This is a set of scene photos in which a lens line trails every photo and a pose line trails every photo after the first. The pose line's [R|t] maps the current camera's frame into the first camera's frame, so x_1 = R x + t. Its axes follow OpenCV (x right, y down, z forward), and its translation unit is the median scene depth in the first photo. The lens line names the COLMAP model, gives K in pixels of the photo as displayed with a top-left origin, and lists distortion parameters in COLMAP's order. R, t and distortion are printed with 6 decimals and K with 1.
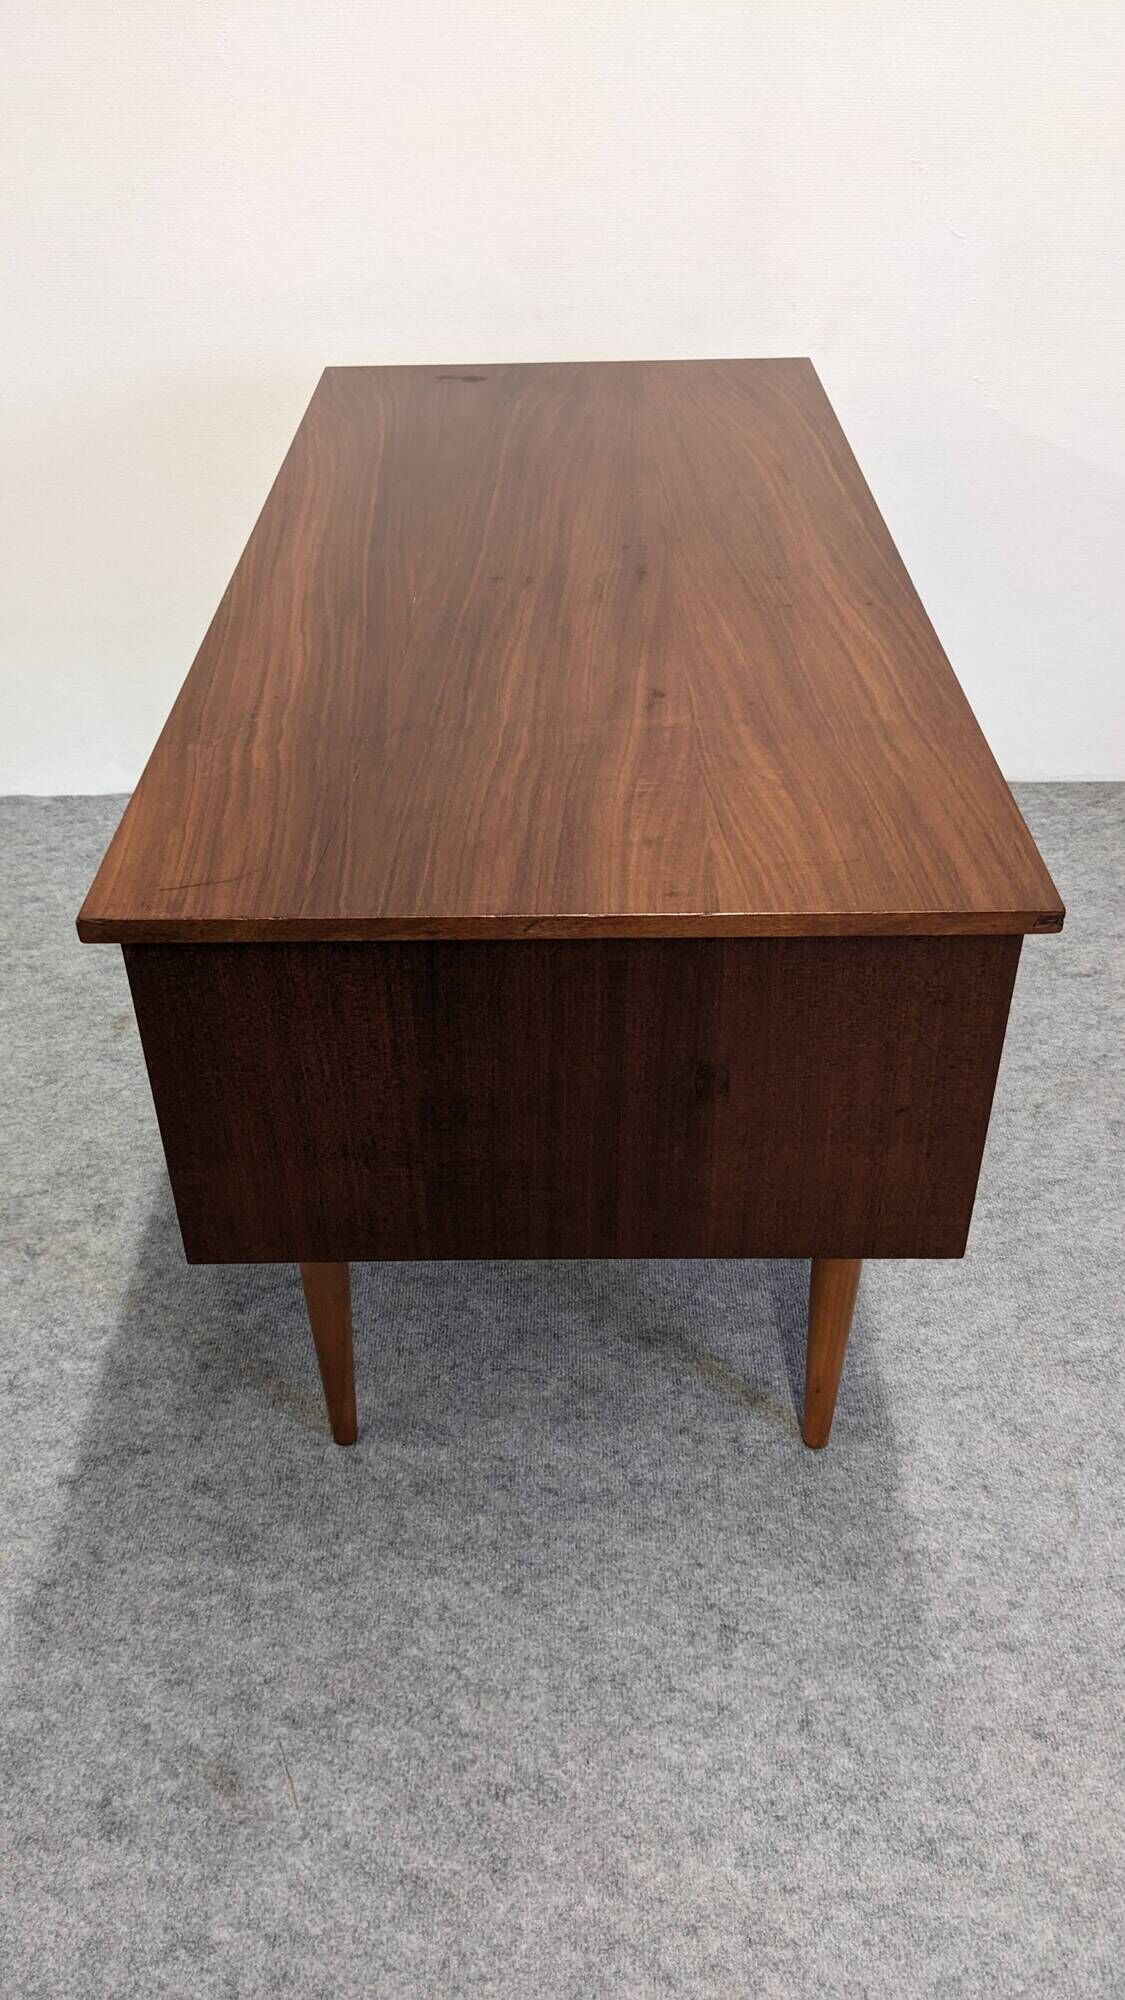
lens RADIAL K [[1580.6, 0, 568.1], [0, 1580.6, 1002.4], [0, 0, 1]] dist [0.040605, -0.073282]
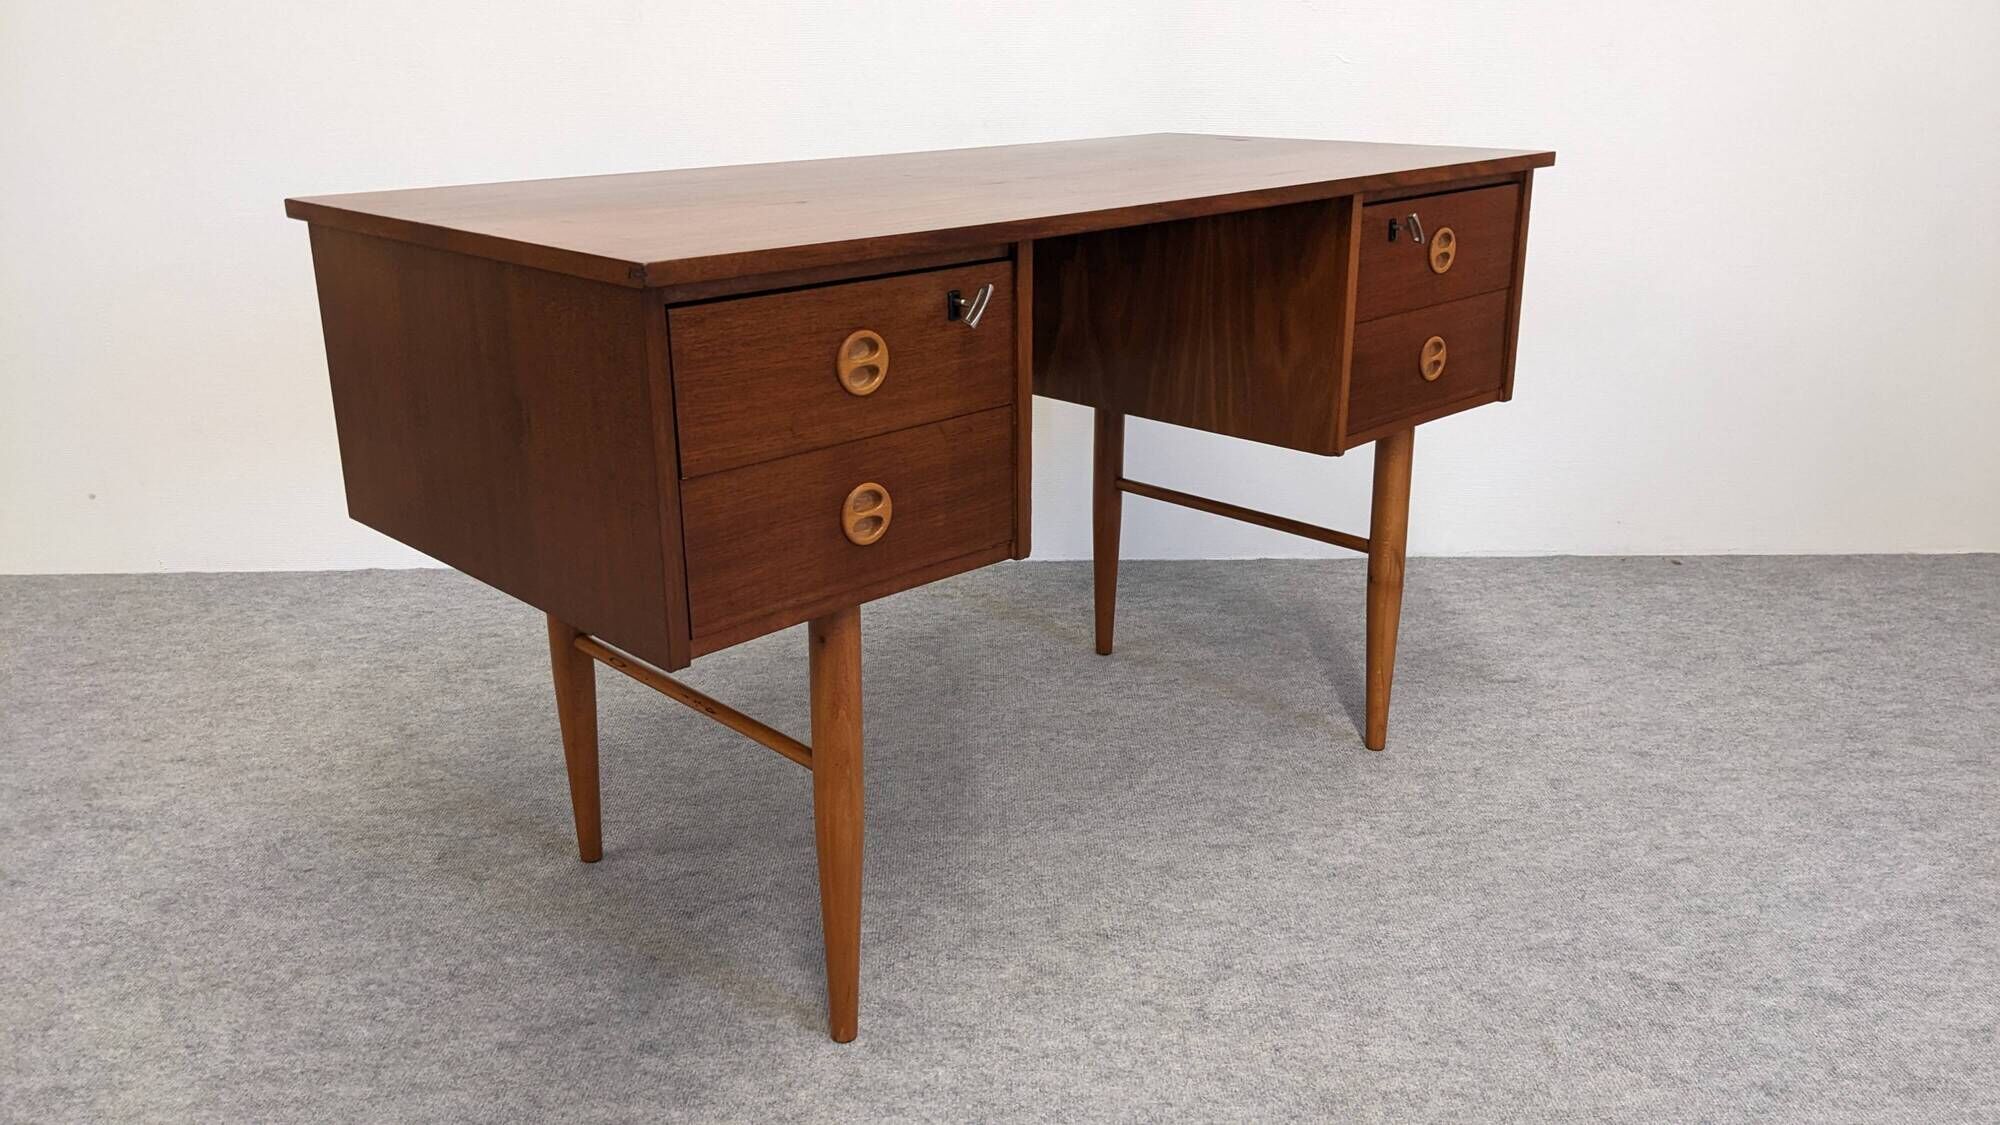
lens RADIAL K [[1586.4, 0, 1010.3], [0, 1586.4, 556.3], [0, 0, 1]] dist [0.041416, -0.079997]
pose [[0.999807, 0.002045, 0.019518, -0.029165], [0.004009, 0.952290, -0.305168, 0.297604], [-0.019211, 0.305187, 0.952099, -0.012320]]
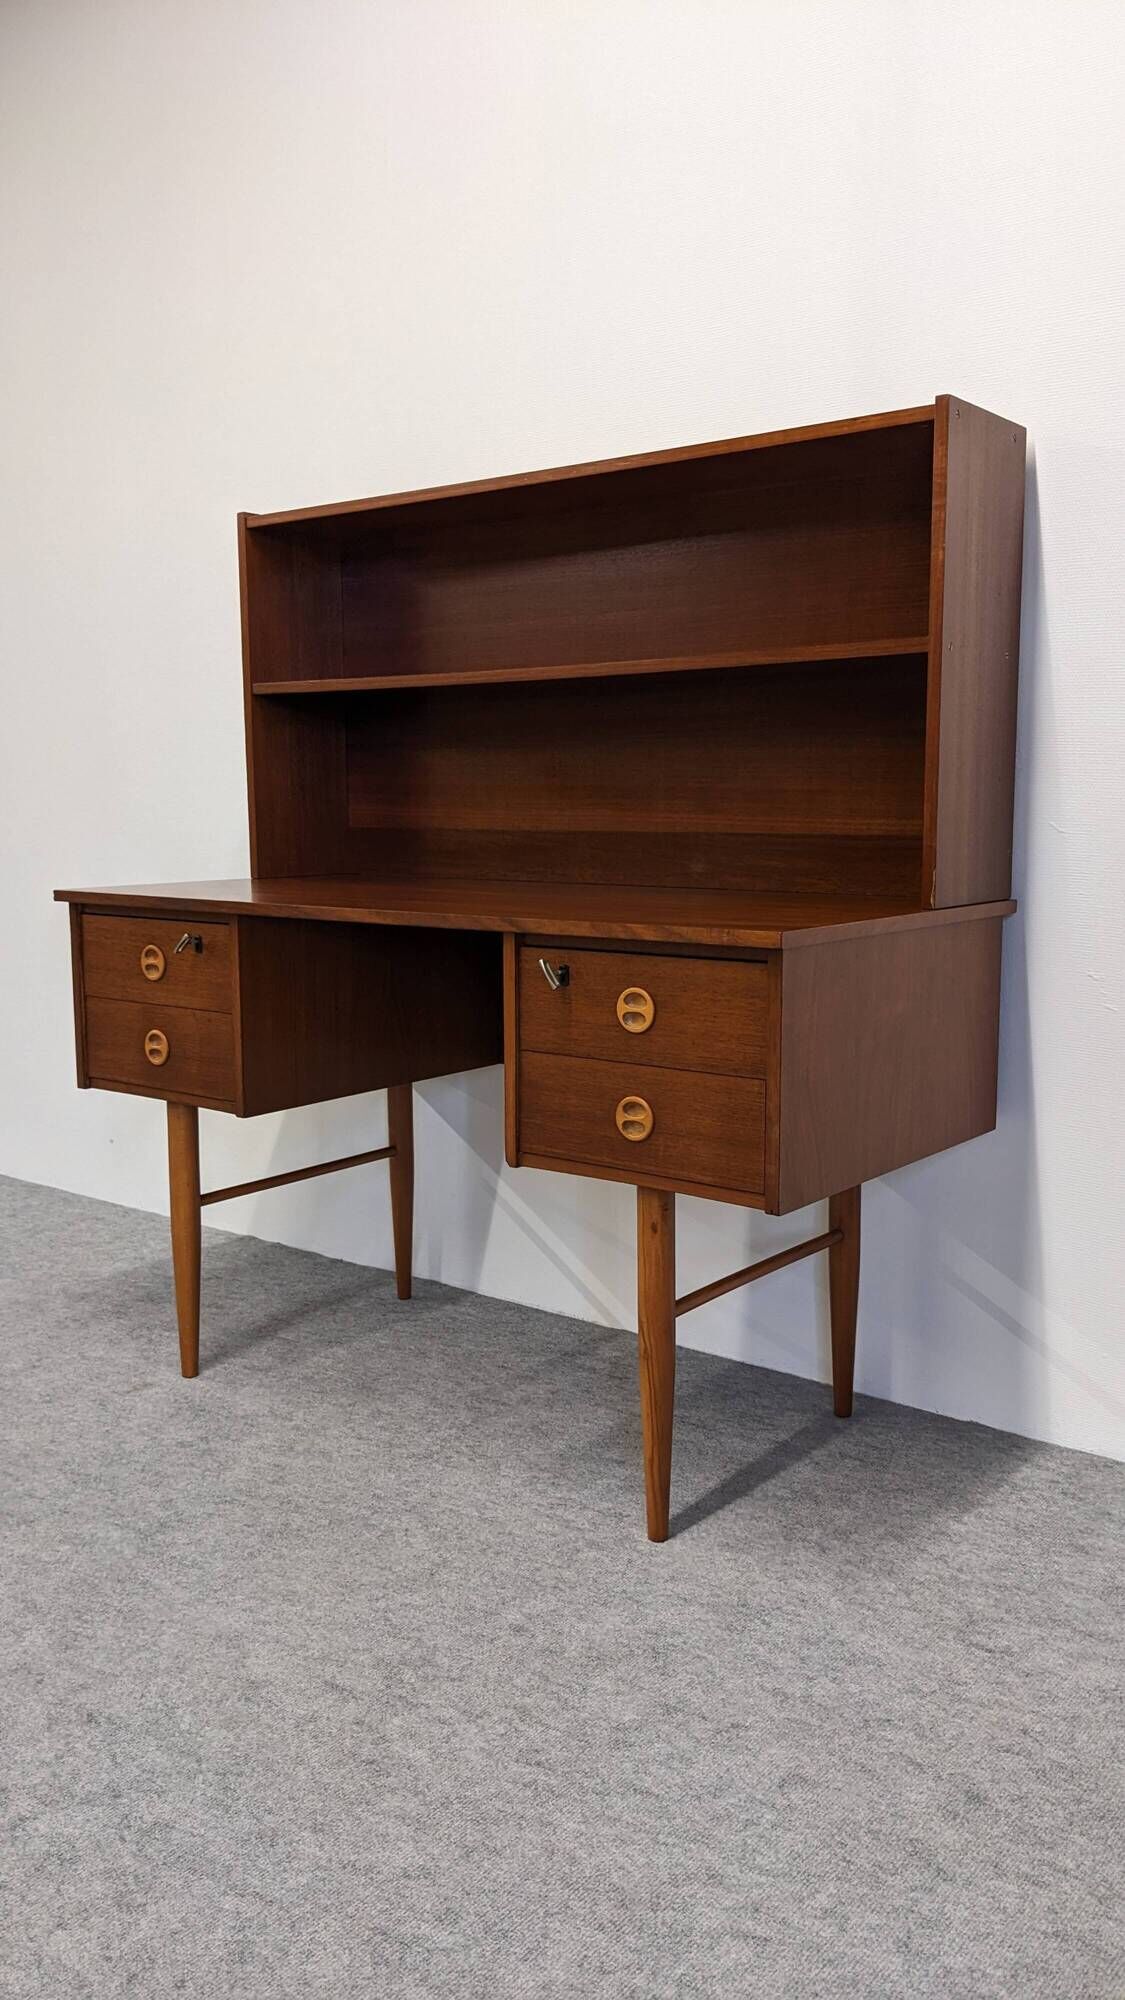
lens RADIAL K [[1586.1, 0, 562.5], [0, 1586.1, 1000.0], [0, 0, 1]] dist [0.040128, -0.072228]
pose [[0.780609, 0.090968, -0.618364, 0.820855], [-0.374374, 0.860289, -0.346044, 0.074192], [0.500493, 0.501625, 0.705606, 0.278300]]
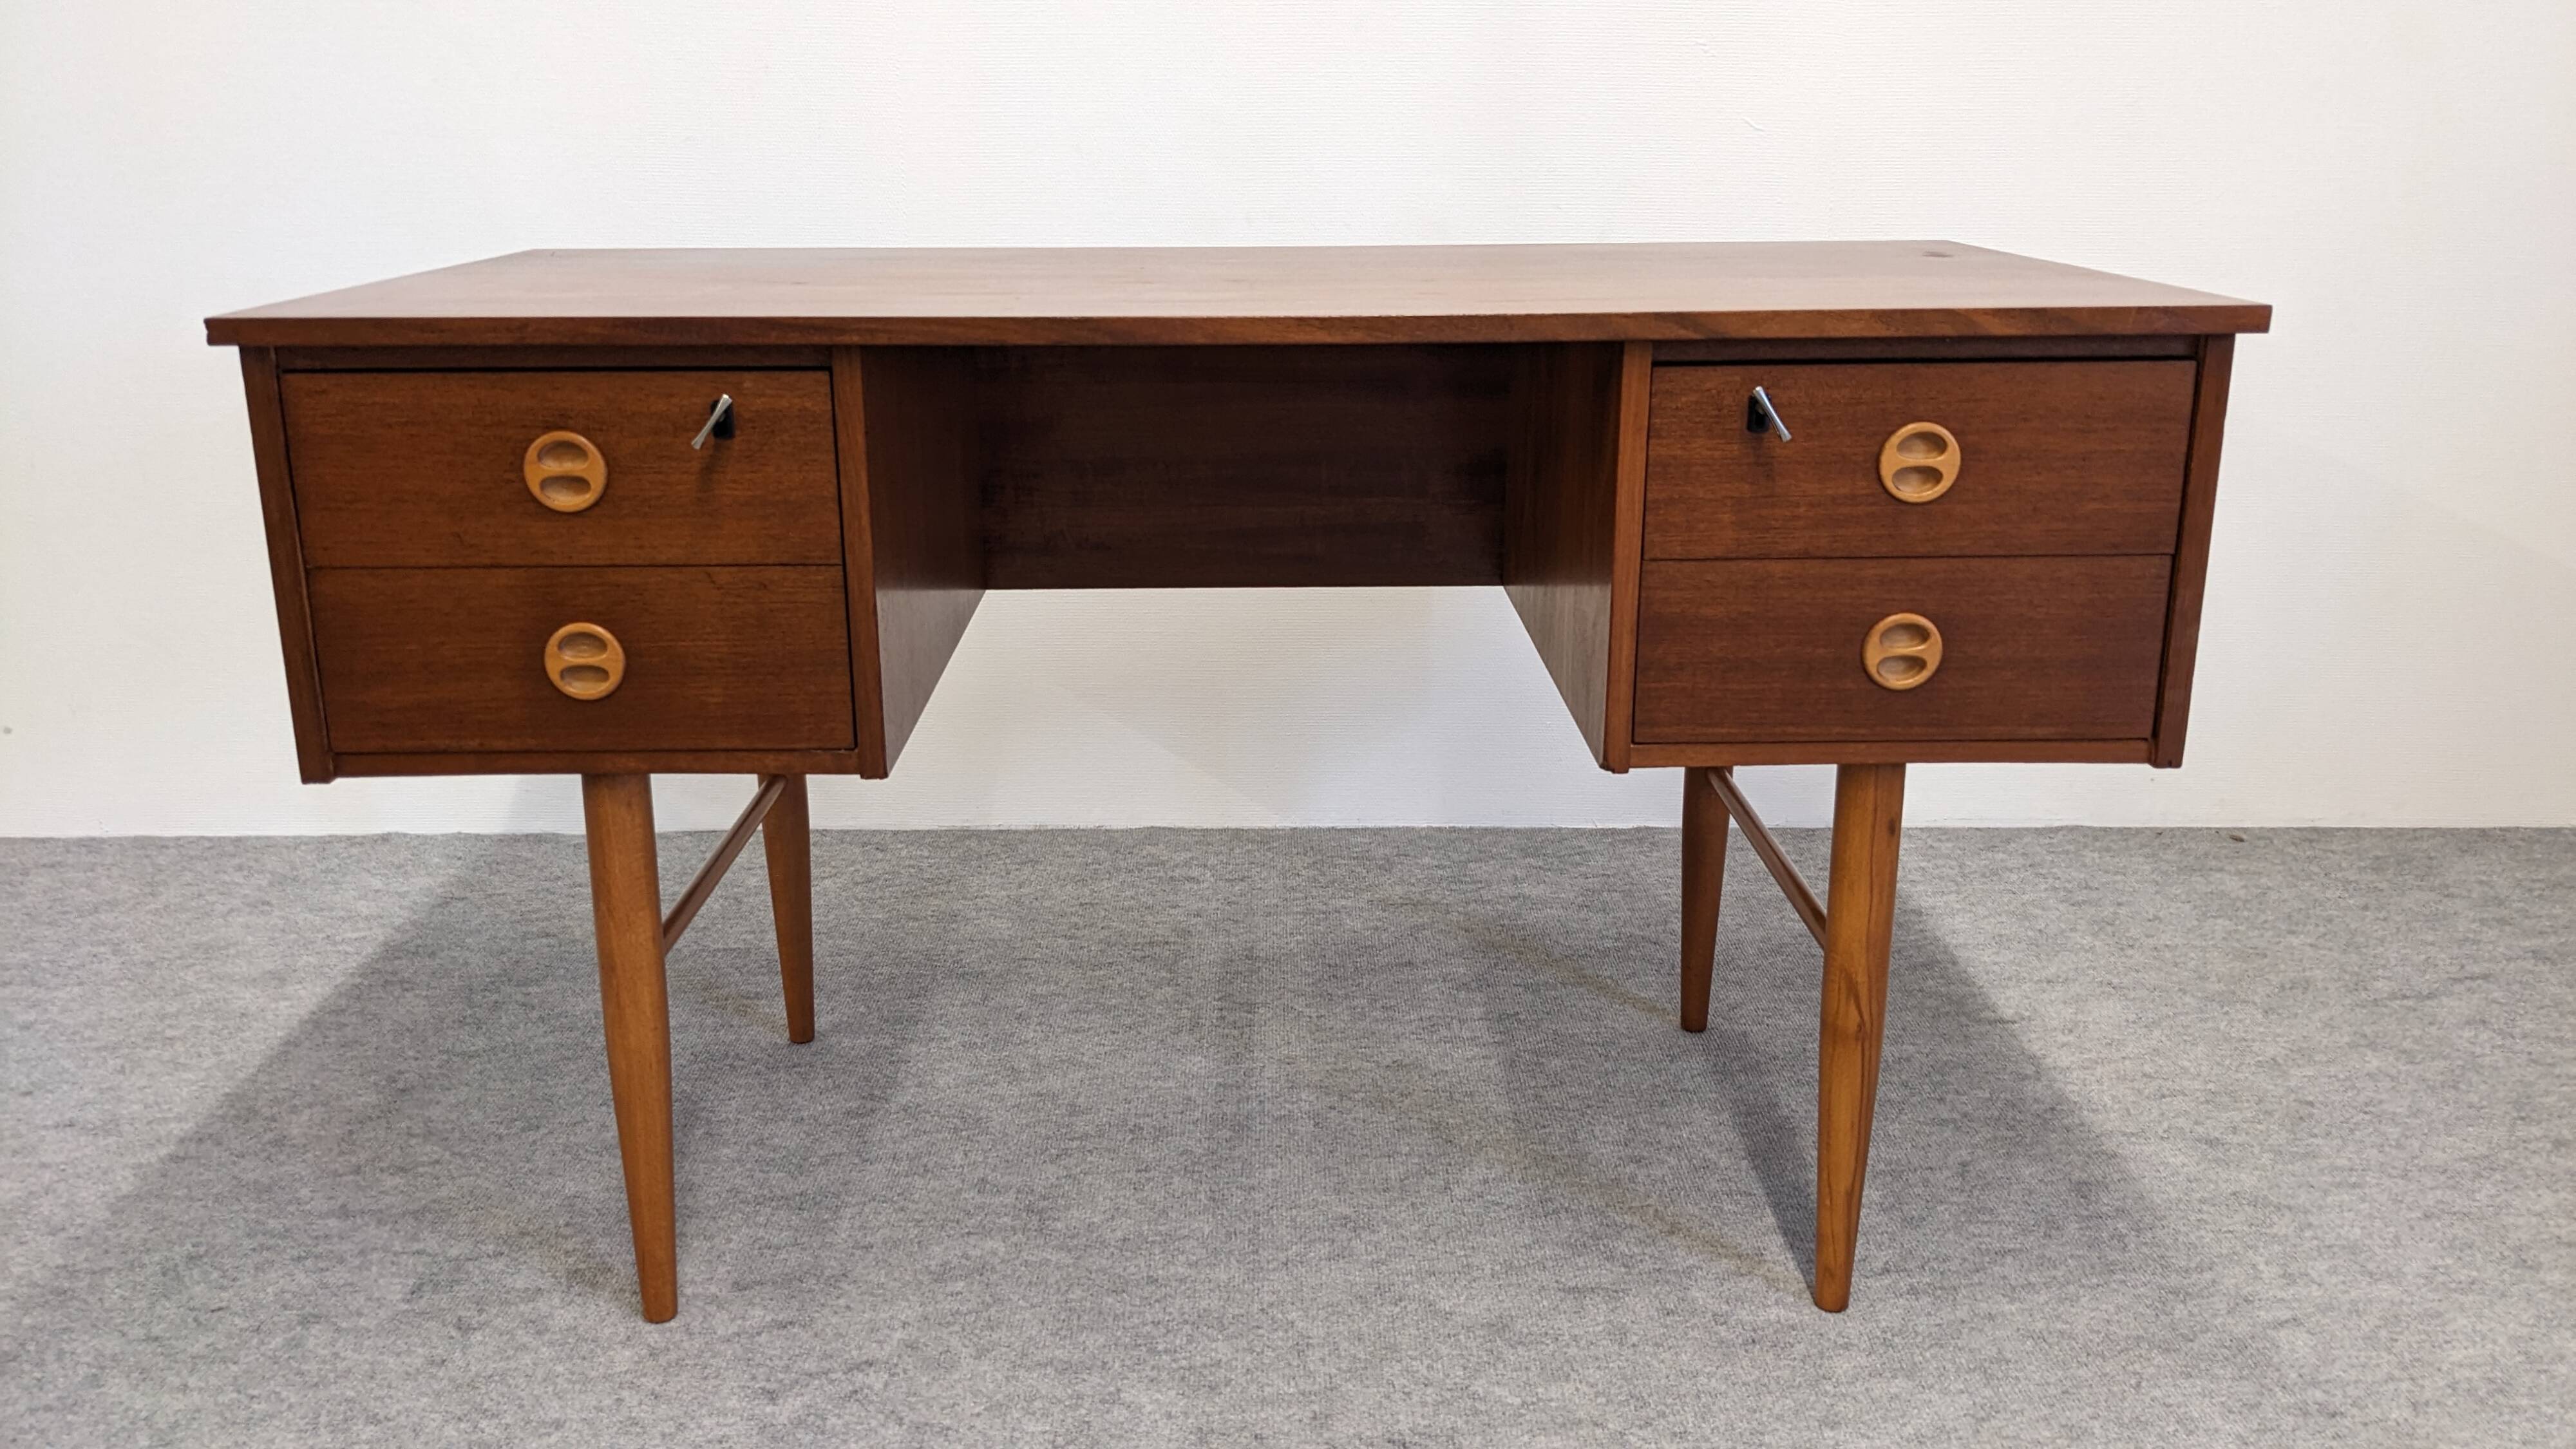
lens RADIAL K [[2032.4, 0, 1261.6], [0, 2032.4, 711.5], [0, 0, 1]] dist [0.042261, -0.074097]
pose [[0.999940, 0.008837, -0.006469, -0.003575], [-0.010497, 0.941800, -0.336009, 0.218480], [0.003123, 0.336057, 0.941836, 0.125934]]
